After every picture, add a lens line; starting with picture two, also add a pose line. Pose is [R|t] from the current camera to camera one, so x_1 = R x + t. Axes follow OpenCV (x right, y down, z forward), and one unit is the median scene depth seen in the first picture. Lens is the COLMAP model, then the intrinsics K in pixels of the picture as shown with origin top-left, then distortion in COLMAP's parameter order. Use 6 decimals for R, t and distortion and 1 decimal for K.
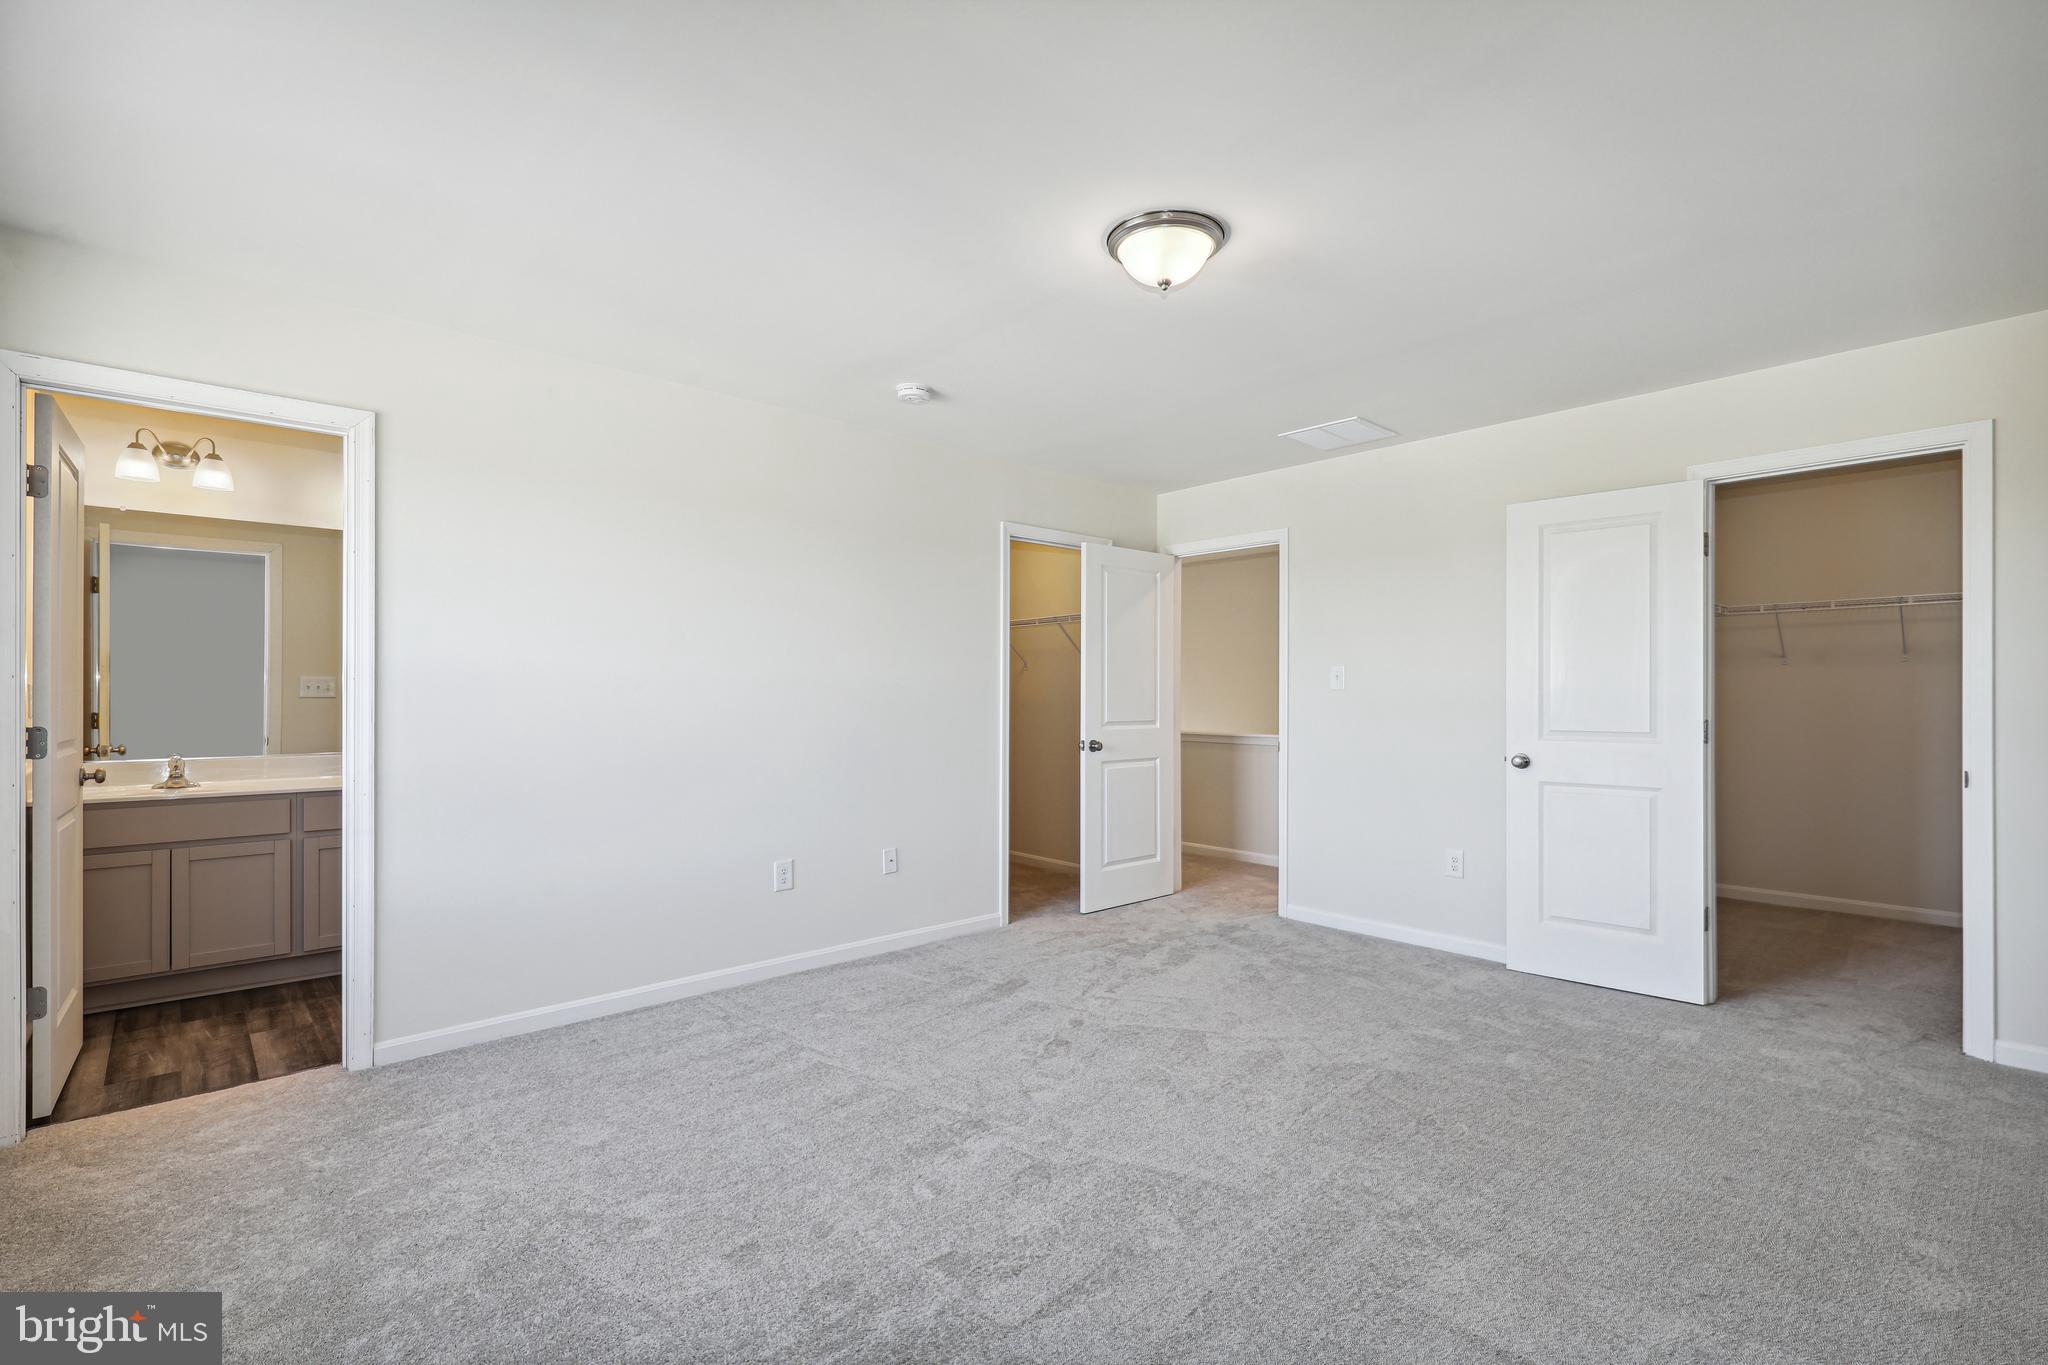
lens RADIAL K [[920.2, 0, 1019.8], [0, 920.2, 684.4], [0, 0, 1]] dist [0.000919, -0.000053]
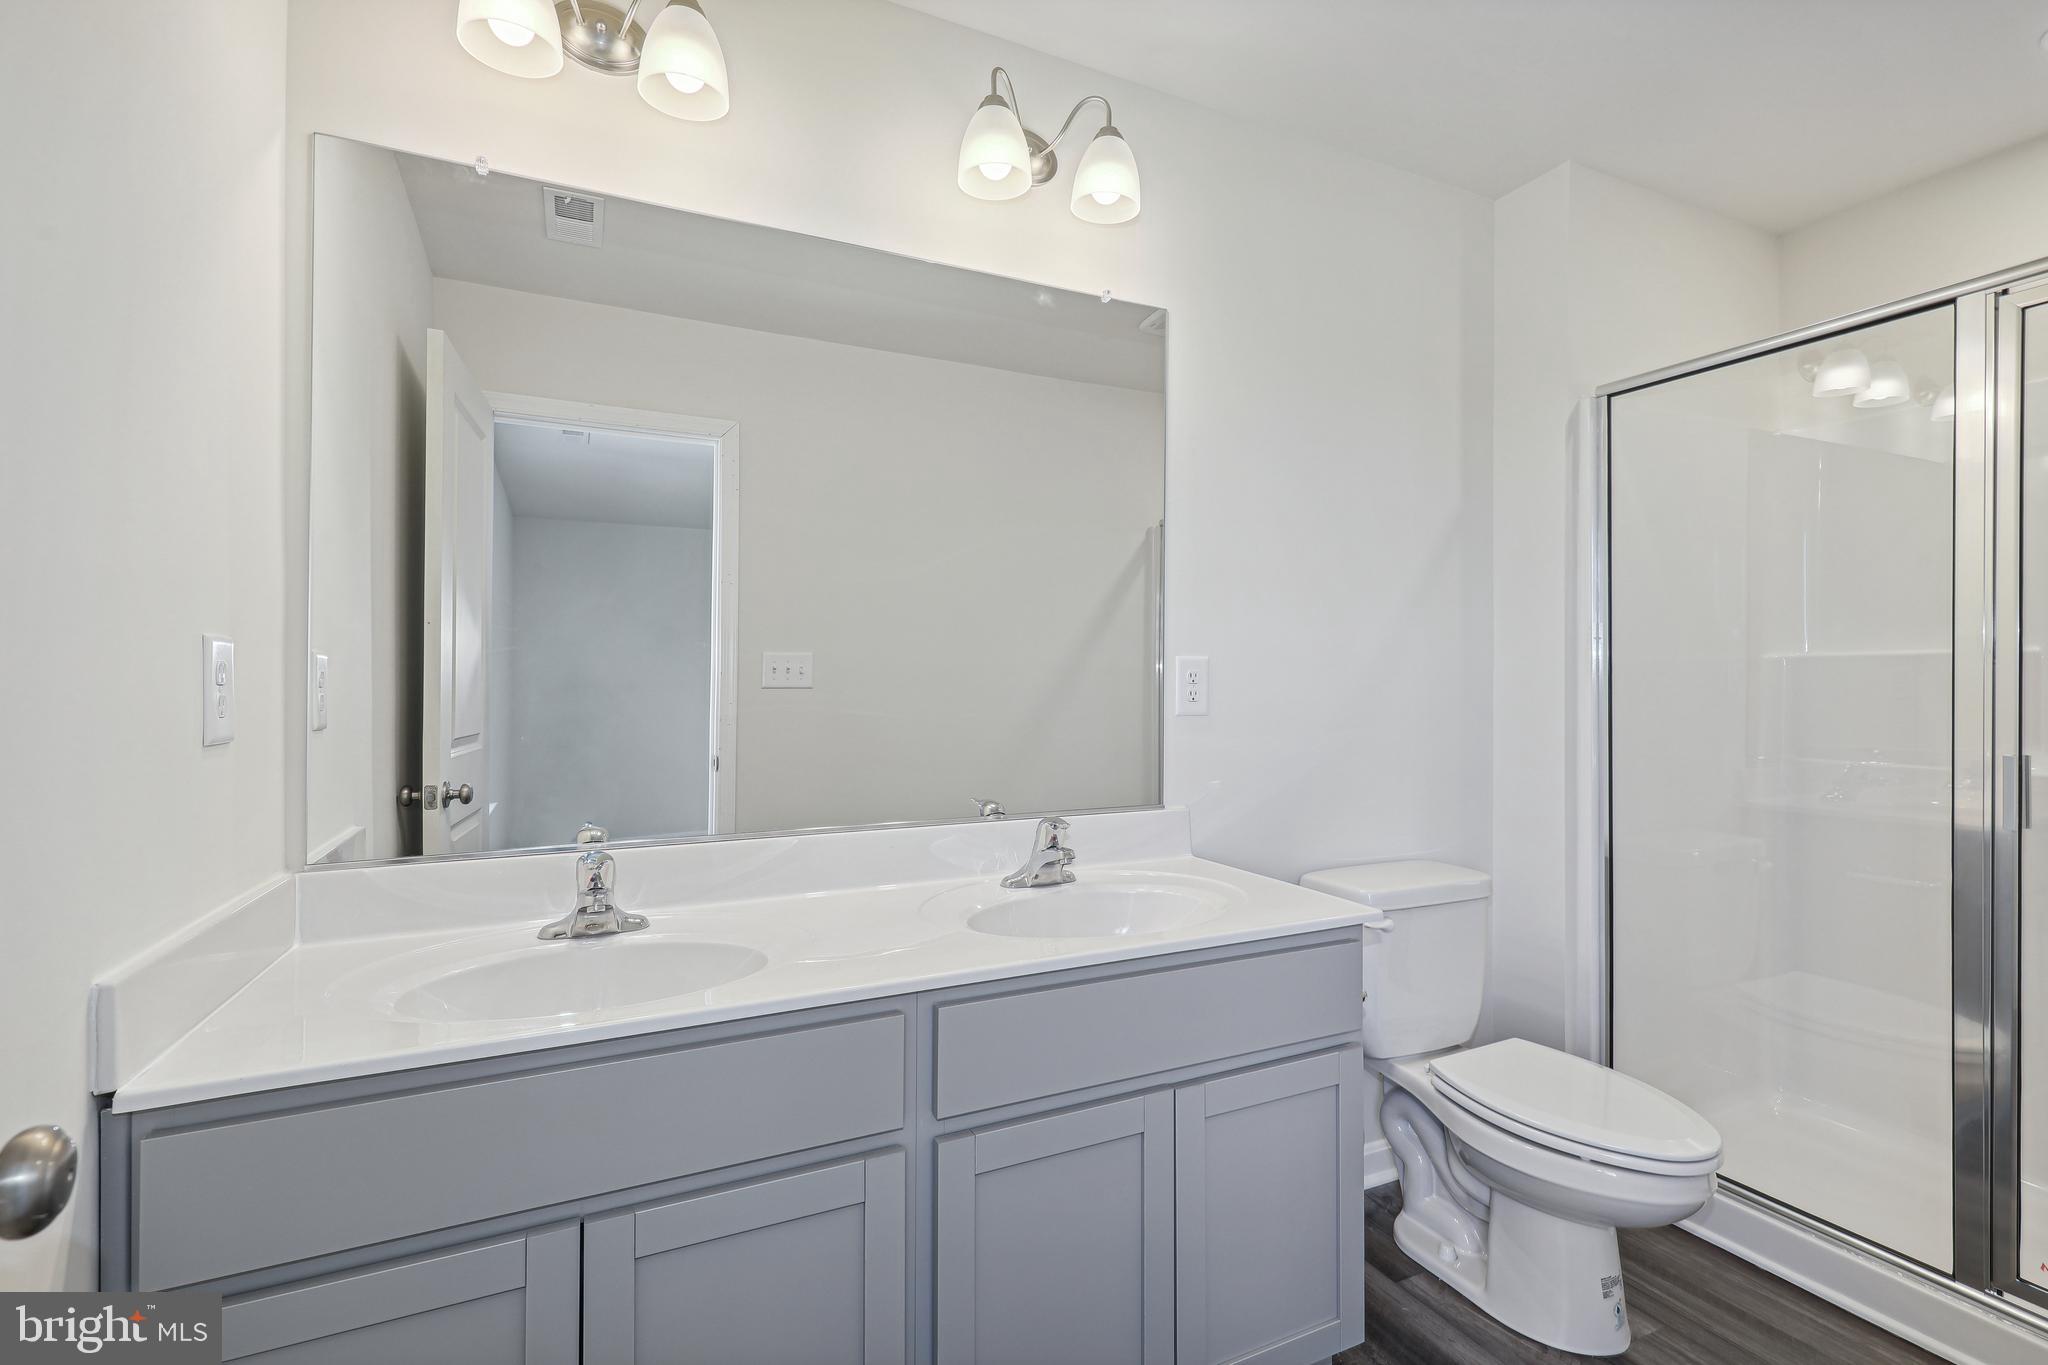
lens RADIAL K [[920.2, 0, 1019.8], [0, 920.2, 684.4], [0, 0, 1]] dist [0.000919, -0.000053]
pose [[0.955733, 0.004559, -0.294200, -0.659804], [-0.004906, 0.999988, -0.000443, 0.016626], [0.294195, 0.001867, 0.955744, 0.712938]]
